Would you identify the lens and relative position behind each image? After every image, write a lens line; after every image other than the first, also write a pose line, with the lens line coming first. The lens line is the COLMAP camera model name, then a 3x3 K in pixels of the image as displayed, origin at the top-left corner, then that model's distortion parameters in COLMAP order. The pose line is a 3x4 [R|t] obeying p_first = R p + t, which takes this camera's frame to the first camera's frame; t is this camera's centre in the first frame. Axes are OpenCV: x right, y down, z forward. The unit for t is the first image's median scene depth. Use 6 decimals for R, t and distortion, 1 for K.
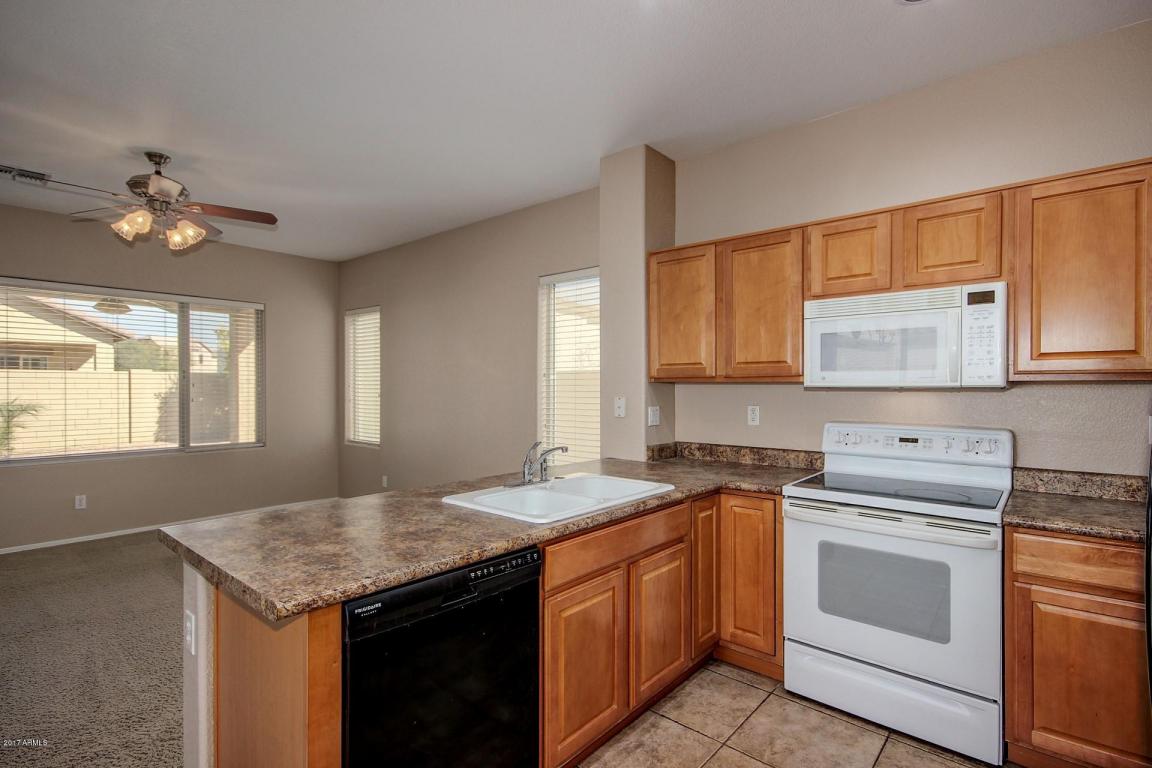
lens RADIAL K [[547.9, 0, 577.8], [0, 547.9, 388.0], [0, 0, 1]] dist [0.000195, -0.000428]
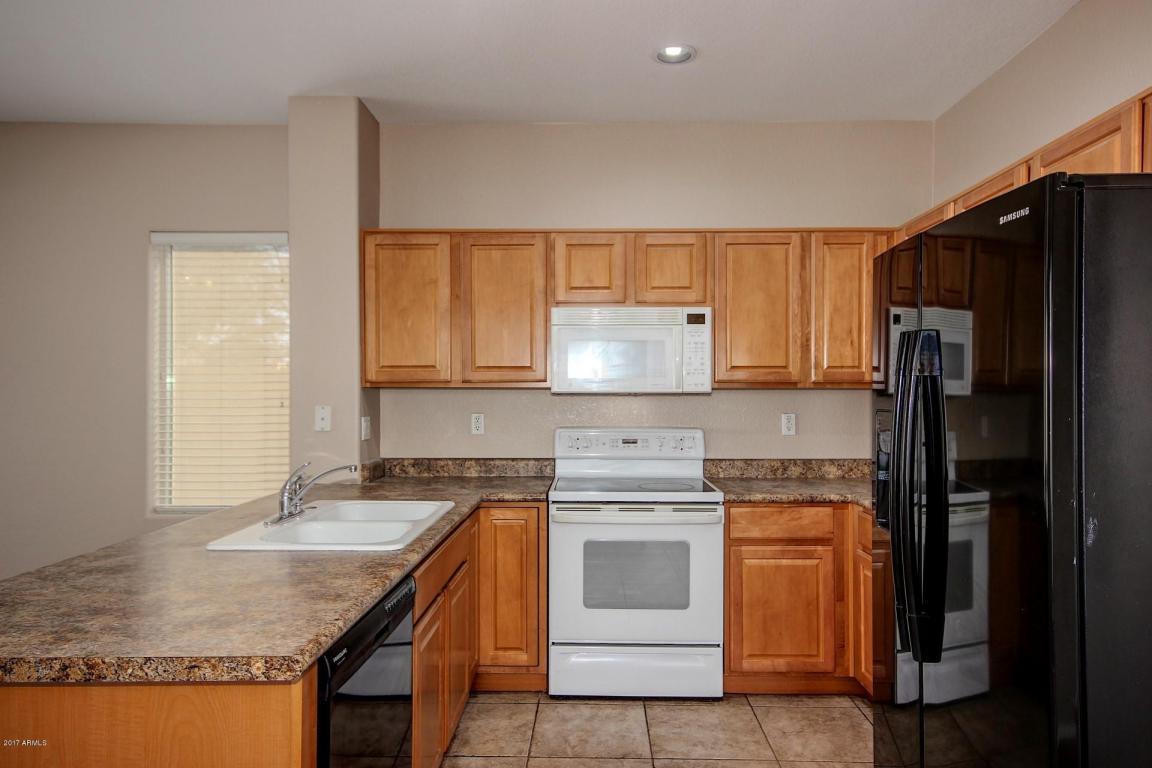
lens RADIAL K [[716.8, 0, 571.9], [0, 716.8, 387.2], [0, 0, 1]] dist [-0.001138, 0.000865]
pose [[0.772911, 0.005479, 0.634490, -0.424033], [0.001918, 0.999938, -0.010971, 0.002234], [-0.634511, 0.009697, 0.772853, -0.039916]]
